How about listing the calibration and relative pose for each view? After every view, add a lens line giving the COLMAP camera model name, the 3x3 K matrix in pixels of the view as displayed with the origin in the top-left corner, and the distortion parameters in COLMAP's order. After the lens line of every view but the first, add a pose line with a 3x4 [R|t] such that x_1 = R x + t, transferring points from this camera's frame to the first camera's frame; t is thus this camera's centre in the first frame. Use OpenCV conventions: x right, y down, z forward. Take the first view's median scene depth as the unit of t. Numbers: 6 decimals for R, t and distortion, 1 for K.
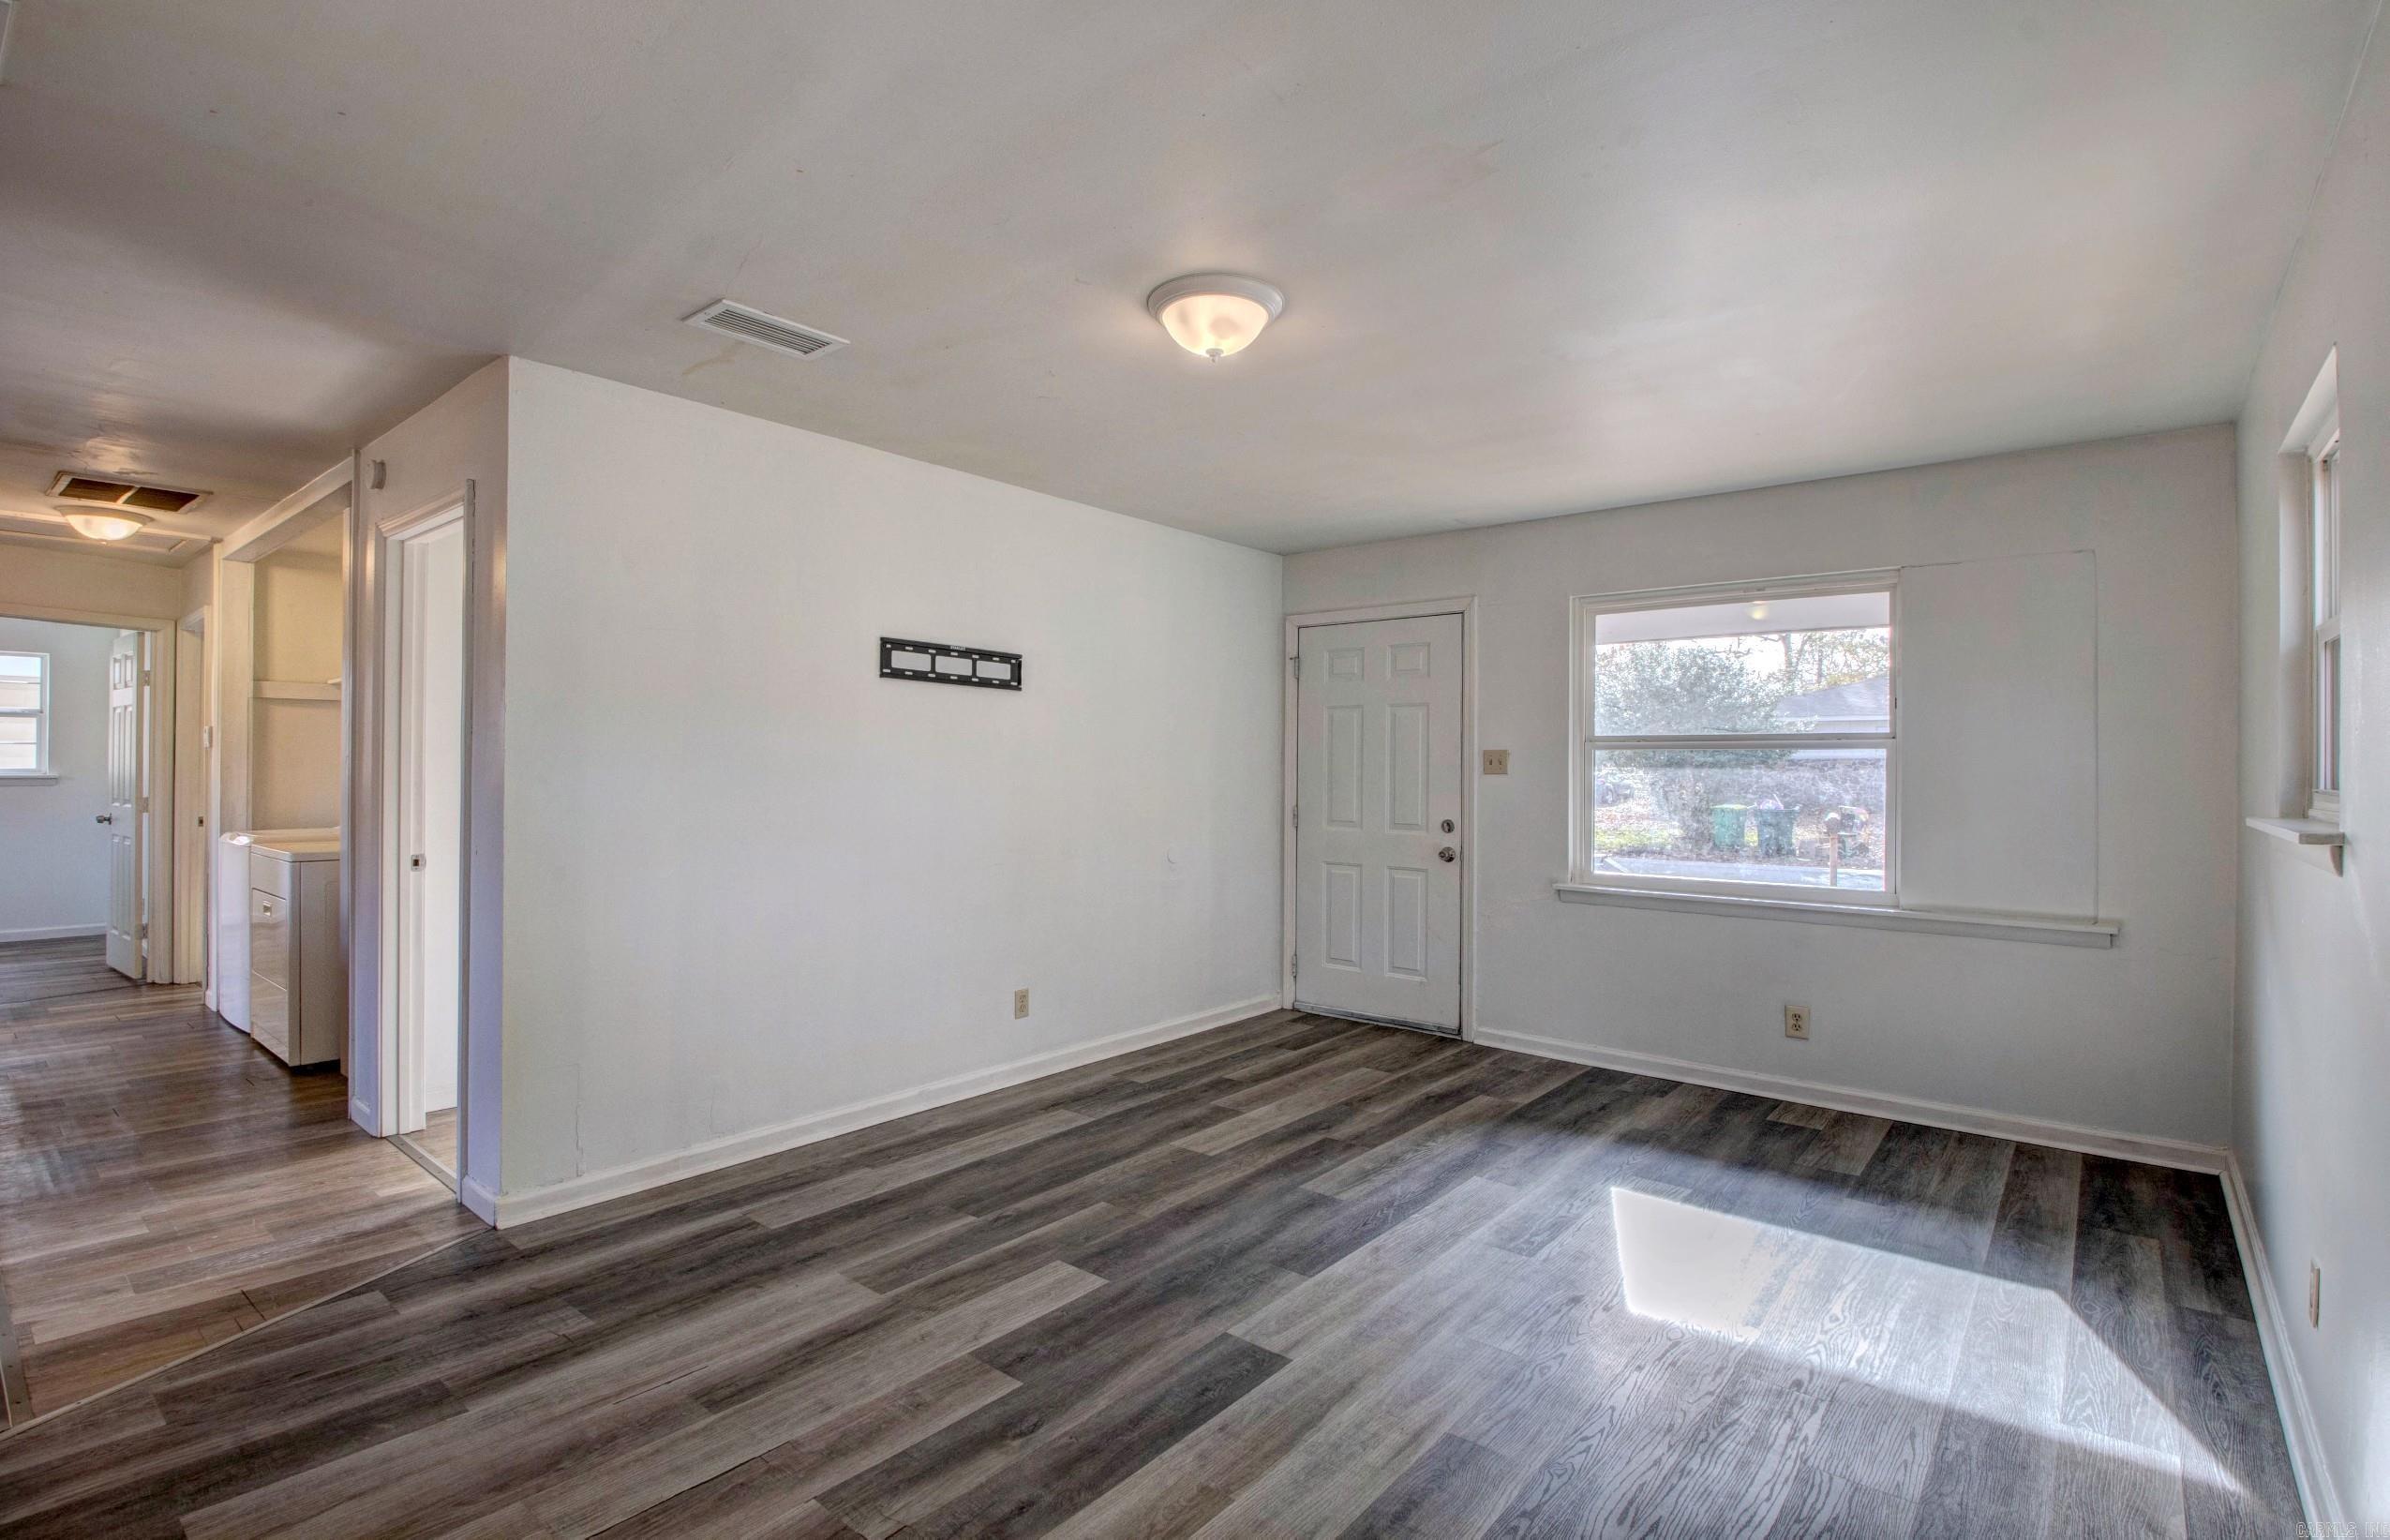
lens RADIAL K [[1120.7, 0, 1184.7], [0, 1120.7, 762.6], [0, 0, 1]] dist [0.007085, -0.018838]
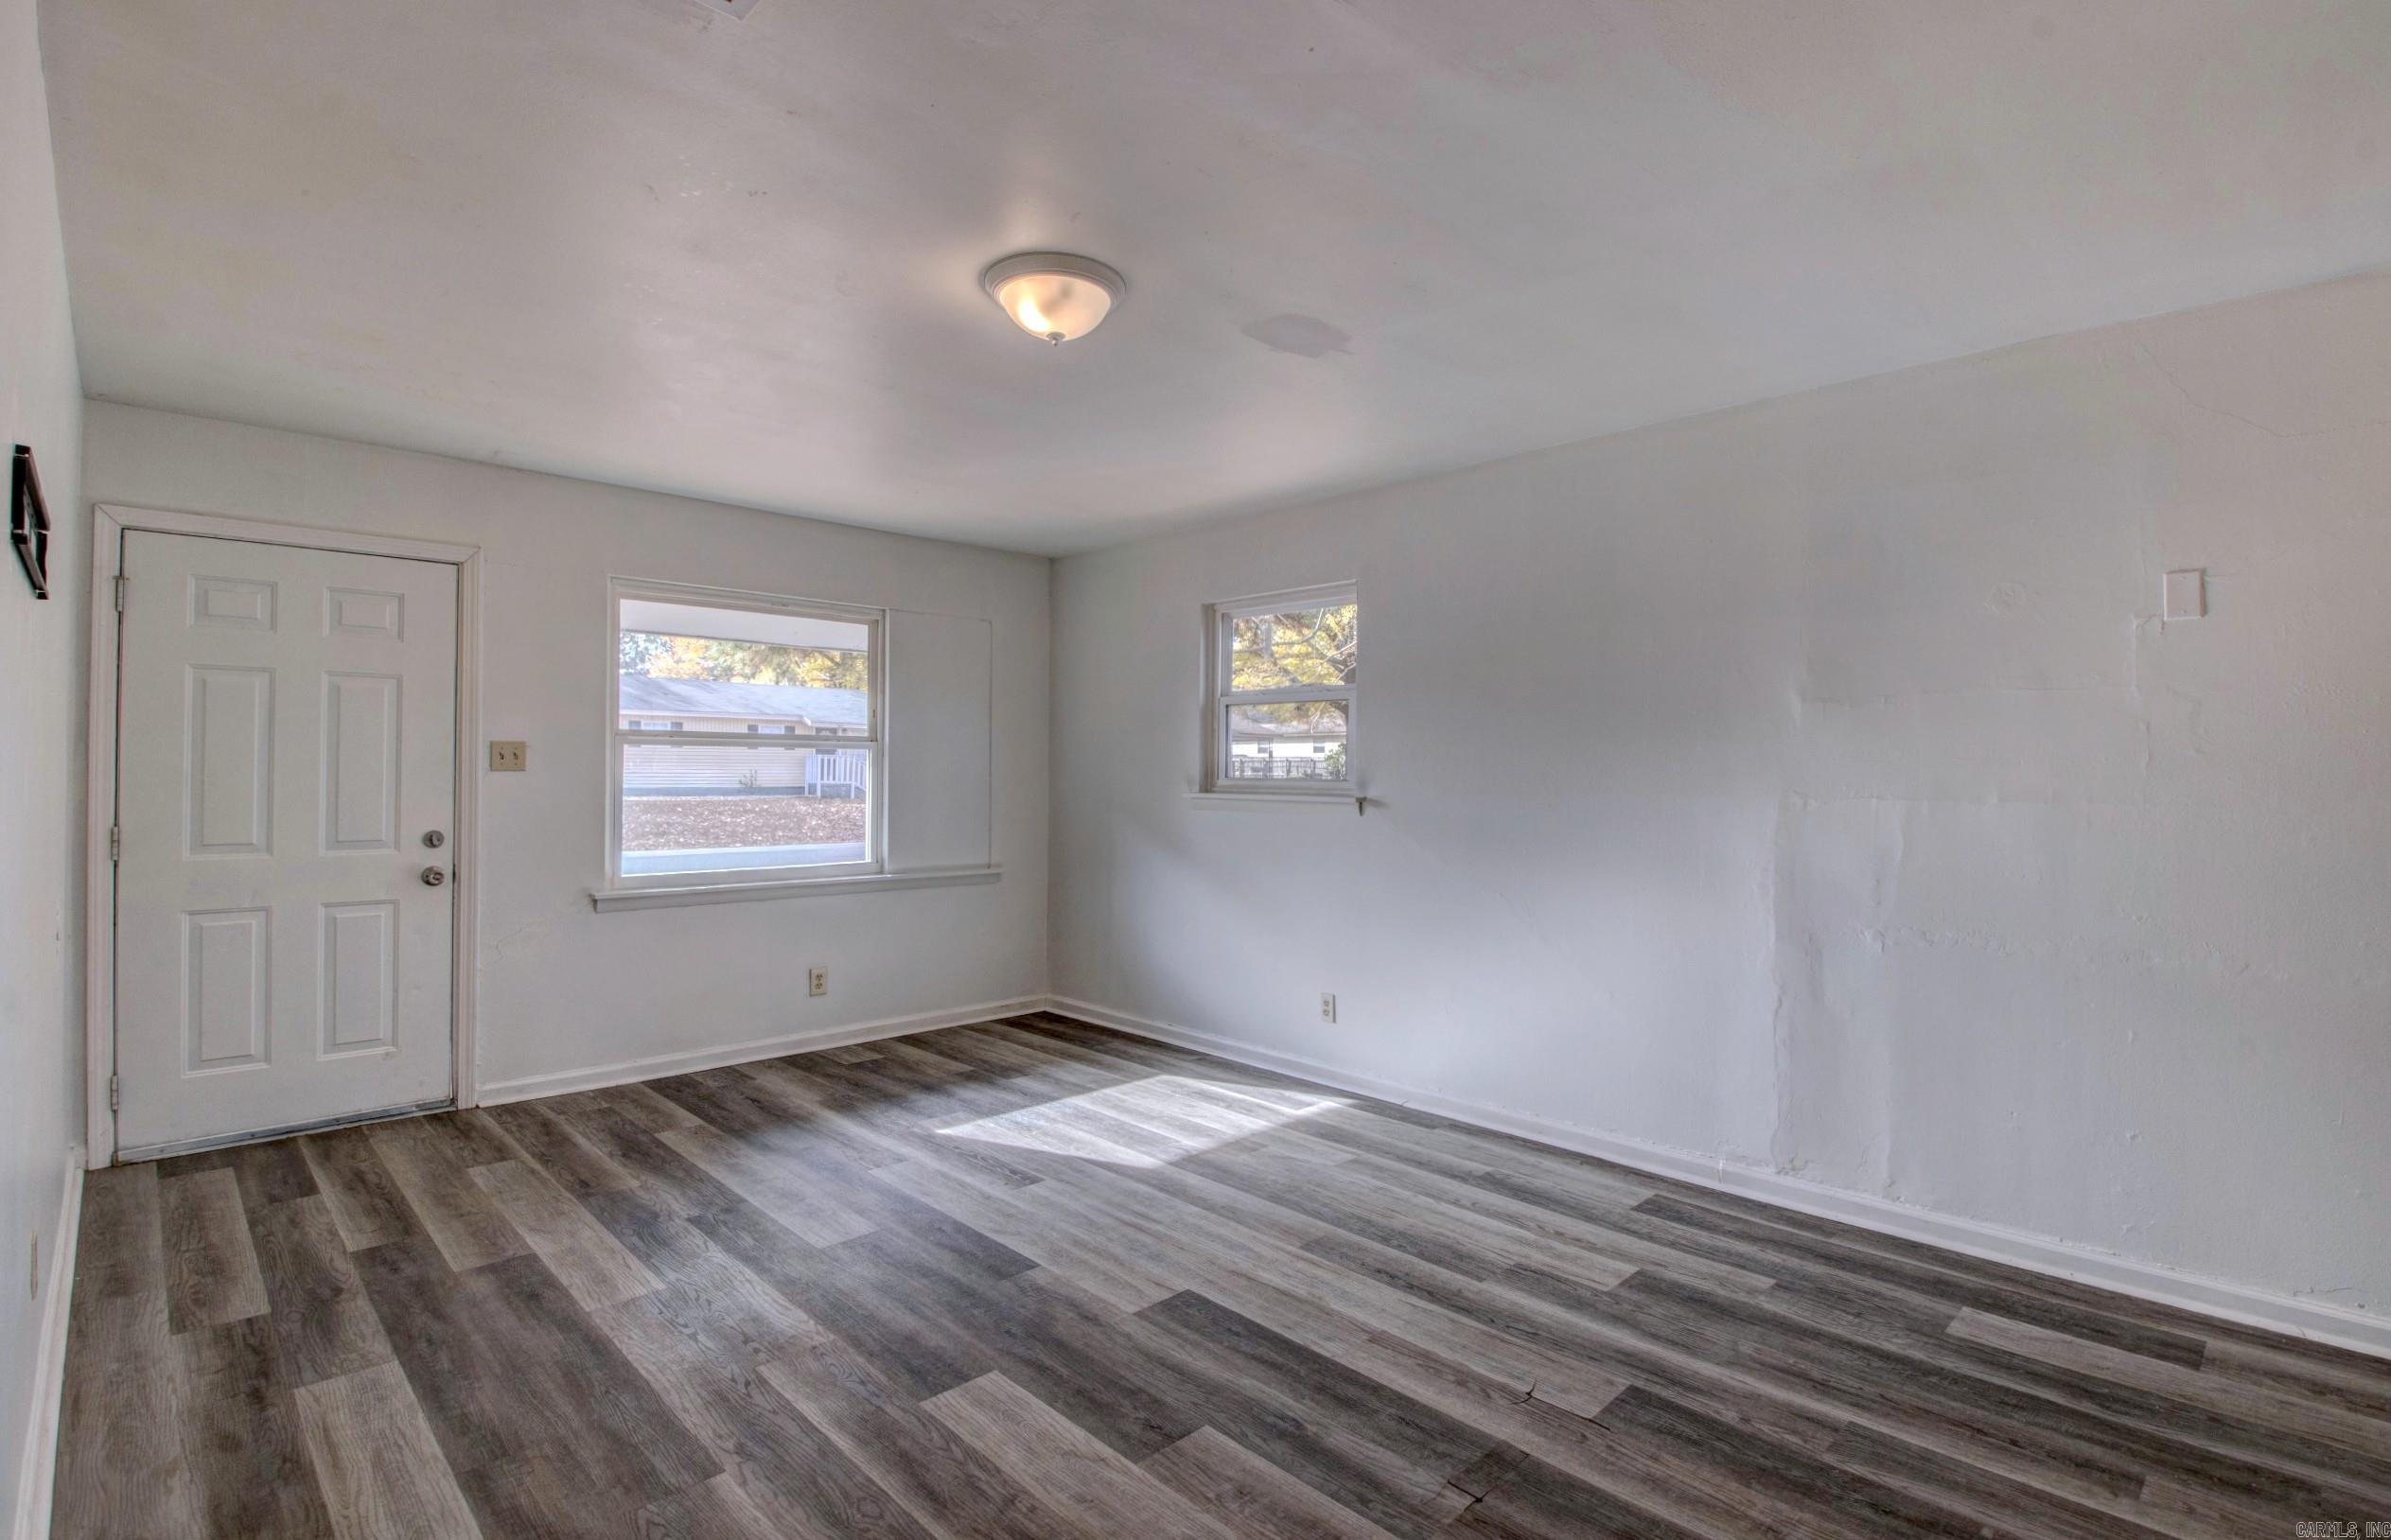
lens RADIAL K [[1121.0, 0, 1196.6], [0, 1121.0, 769.5], [0, 0, 1]] dist [0.007085, -0.018838]
pose [[0.105004, -0.005485, 0.994457, -0.668207], [-0.010271, 0.999925, 0.006599, -0.002193], [-0.994419, -0.010907, 0.104940, 0.566747]]
